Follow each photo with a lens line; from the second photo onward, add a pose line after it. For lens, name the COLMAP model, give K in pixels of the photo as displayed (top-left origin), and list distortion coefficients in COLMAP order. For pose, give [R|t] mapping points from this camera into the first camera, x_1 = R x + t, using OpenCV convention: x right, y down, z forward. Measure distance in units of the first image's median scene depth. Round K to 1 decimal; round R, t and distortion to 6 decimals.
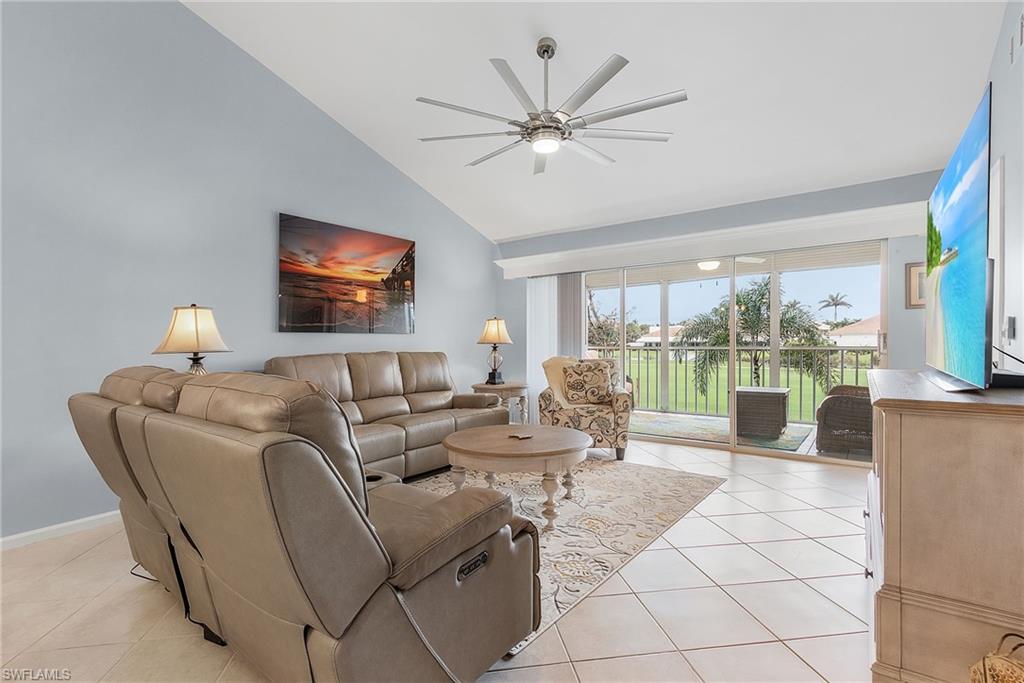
lens RADIAL K [[481.9, 0, 508.0], [0, 481.9, 340.3], [0, 0, 1]] dist [0.007875, 0.000522]
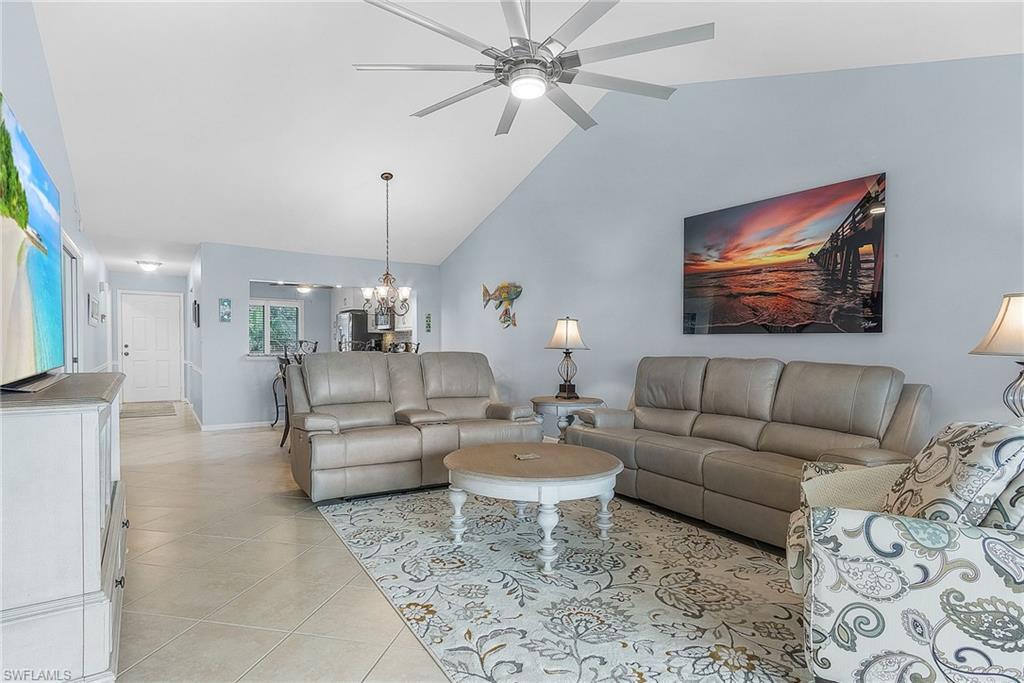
lens RADIAL K [[542.6, 0, 510.6], [0, 542.6, 349.3], [0, 0, 1]] dist [0.033072, 0.000592]
pose [[-0.340287, 0.027919, -0.939907, 0.683841], [0.000740, 0.999567, 0.029423, -0.016310], [0.940321, 0.009317, -0.340160, 0.946717]]
